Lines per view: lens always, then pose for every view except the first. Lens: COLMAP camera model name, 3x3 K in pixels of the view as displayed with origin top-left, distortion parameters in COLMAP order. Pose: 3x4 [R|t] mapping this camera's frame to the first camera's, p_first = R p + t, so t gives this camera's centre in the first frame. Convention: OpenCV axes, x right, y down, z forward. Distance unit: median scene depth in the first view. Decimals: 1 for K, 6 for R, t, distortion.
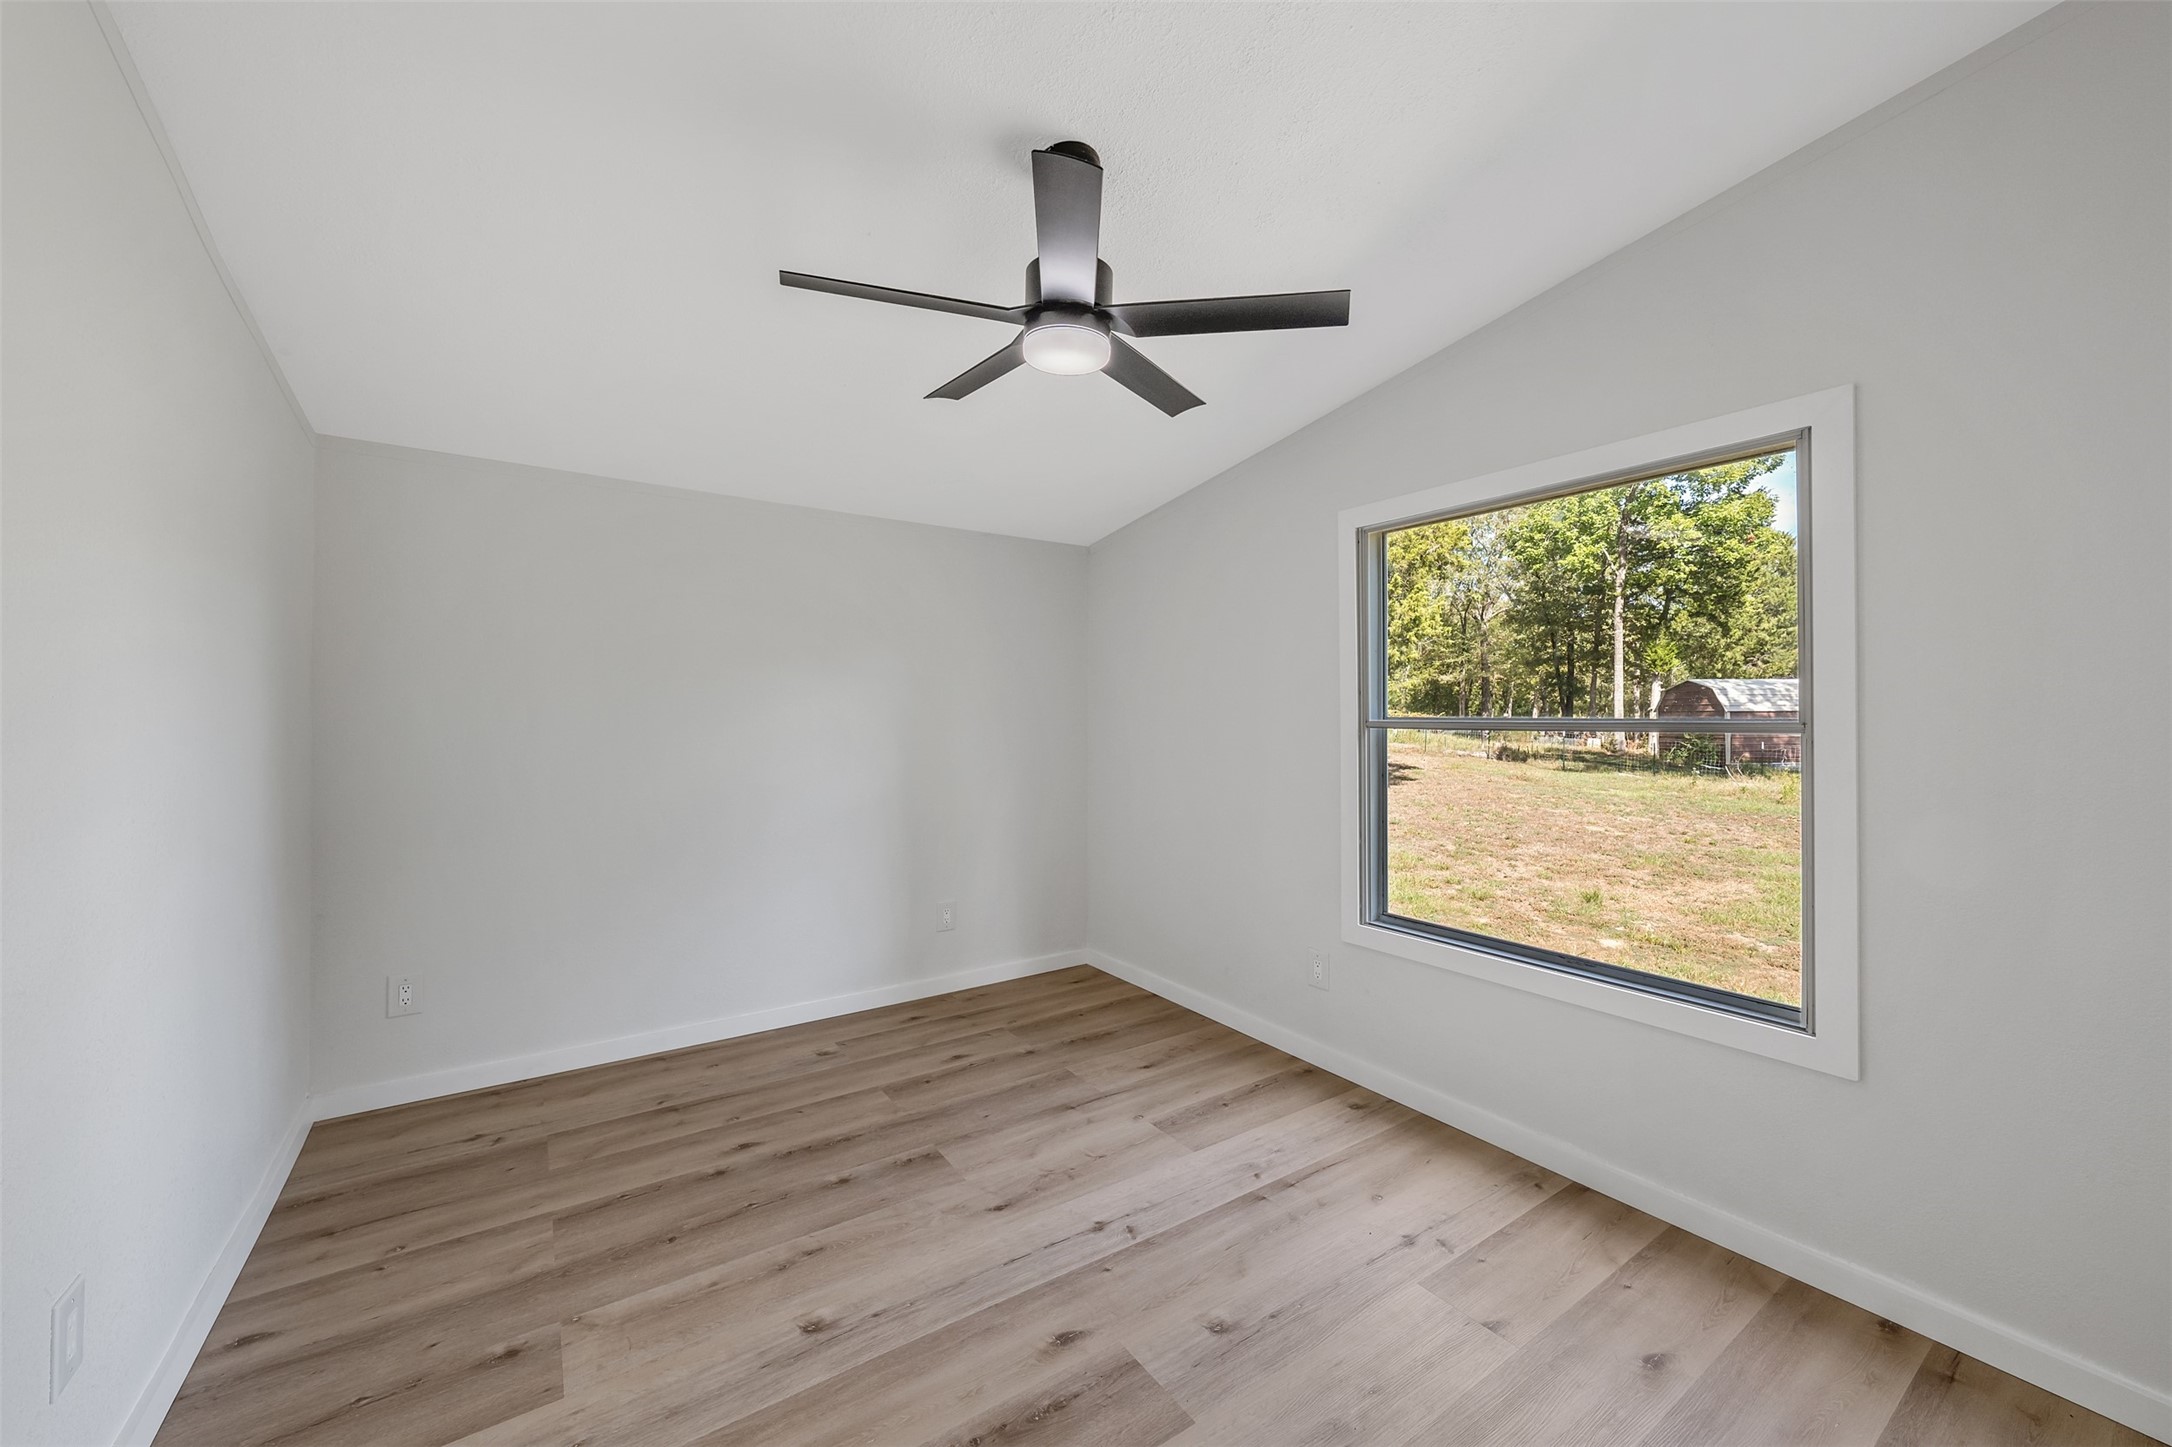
lens RADIAL K [[810.4, 0, 1070.7], [0, 810.4, 705.4], [0, 0, 1]] dist [0.001717, -0.000606]
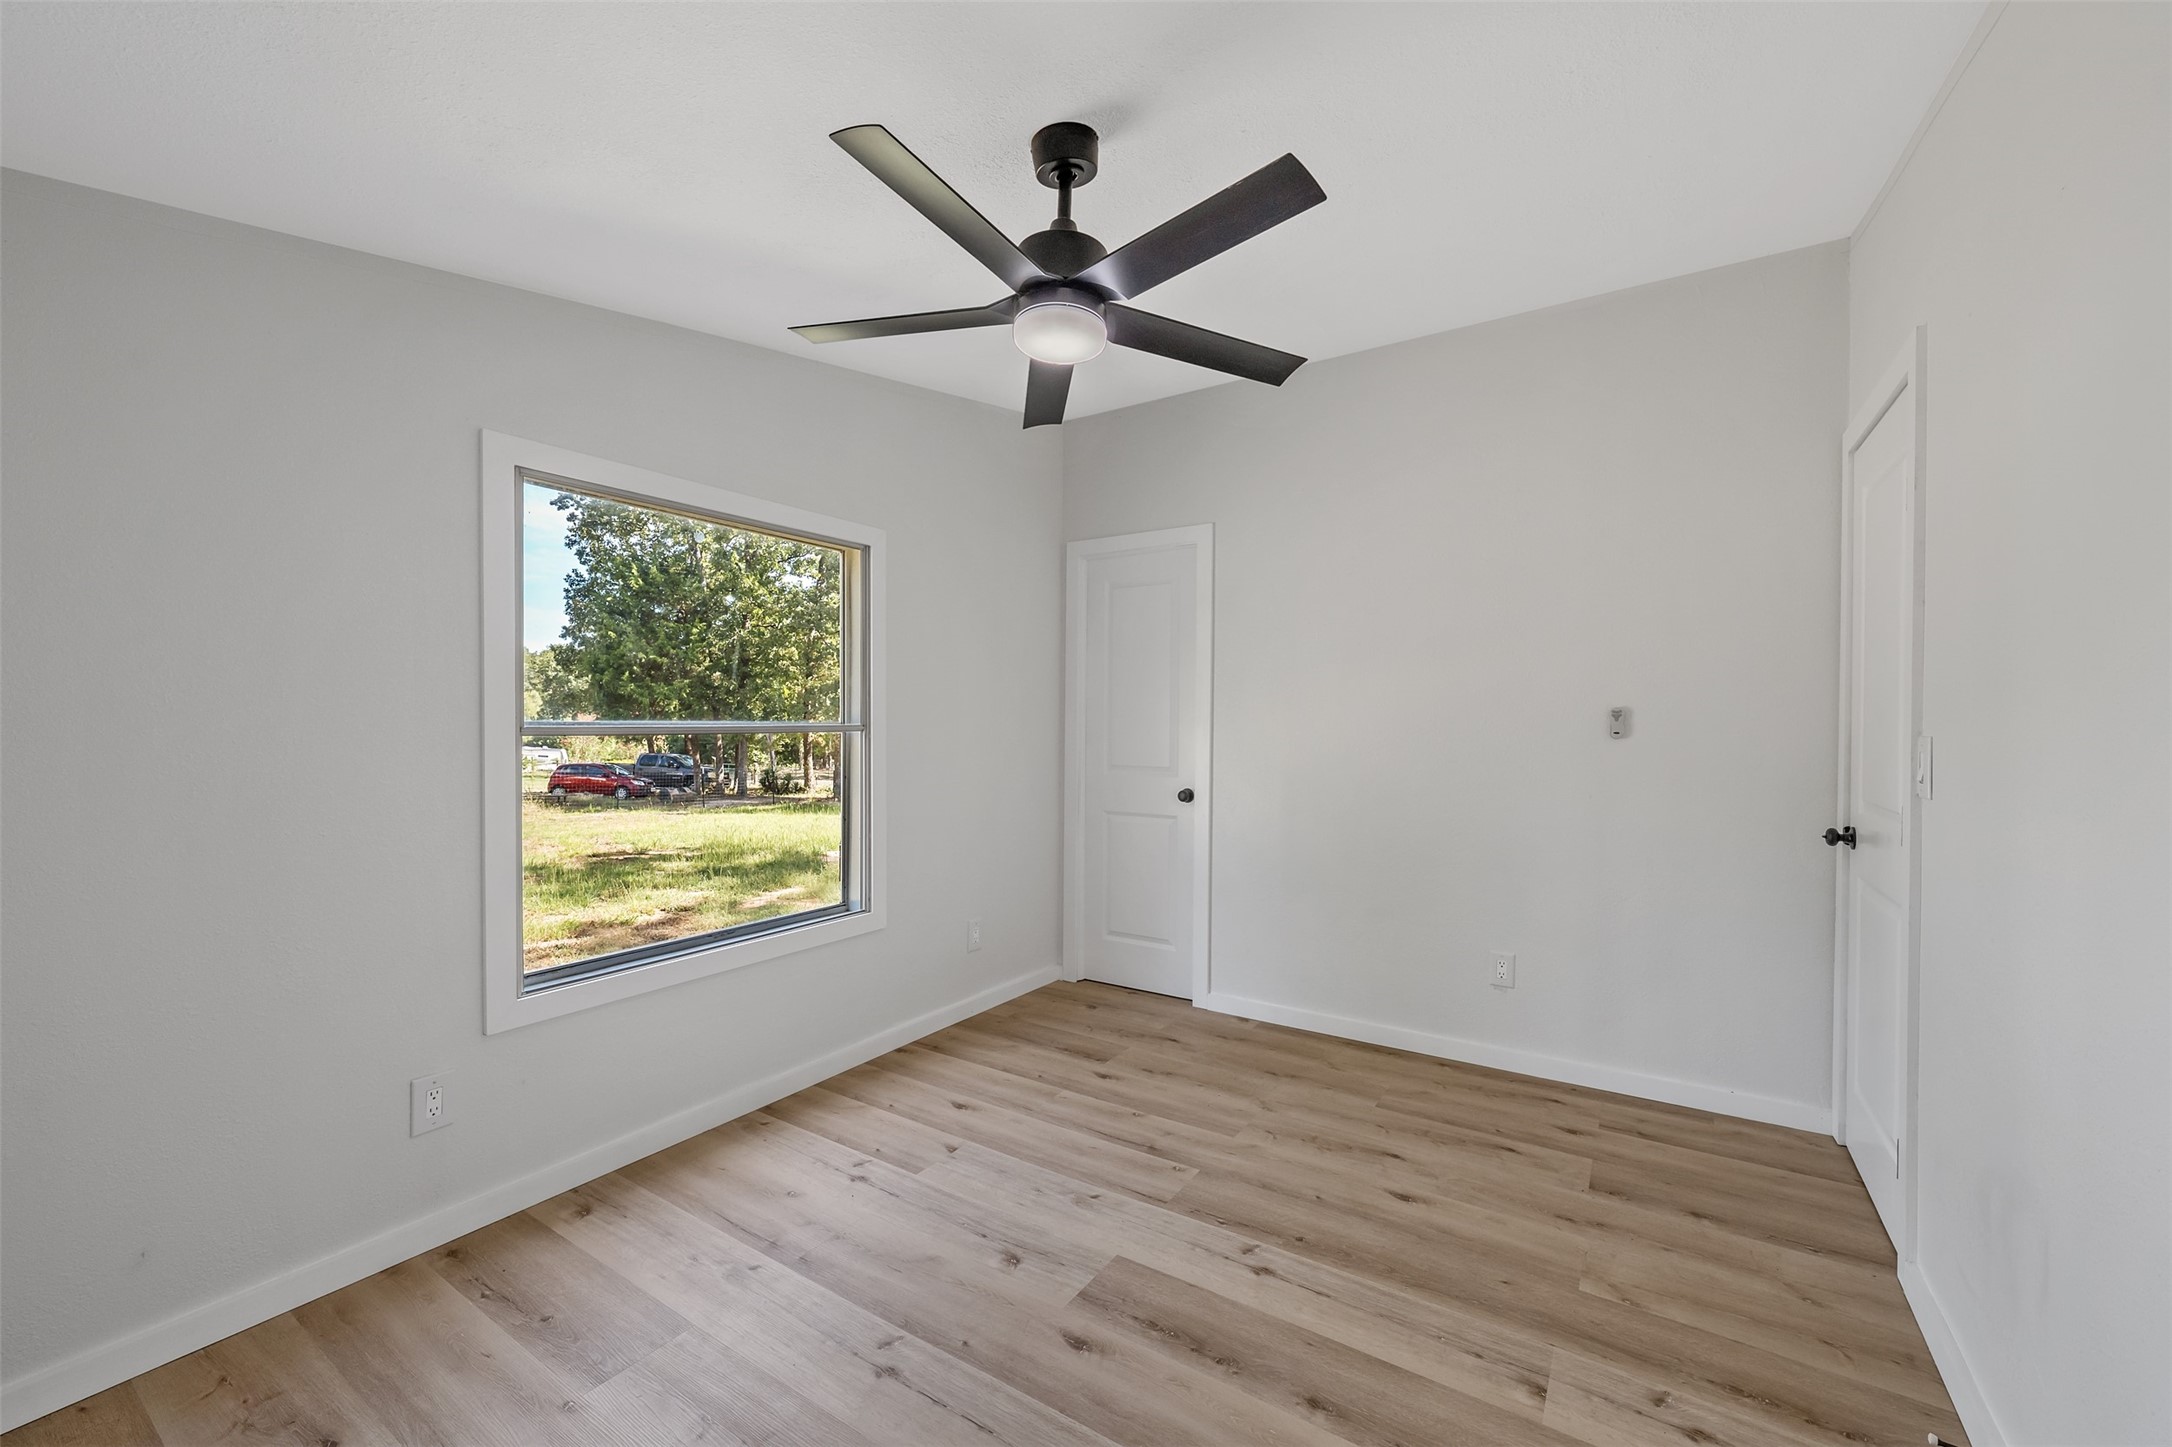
lens RADIAL K [[850.5, 0, 1075.2], [0, 850.5, 735.4], [0, 0, 1]] dist [-0.000332, 0.000088]
pose [[-0.376148, -0.017468, 0.926395, -0.839793], [-0.015765, 0.999798, 0.012451, 0.007947], [-0.926425, -0.009921, -0.376348, 1.215624]]
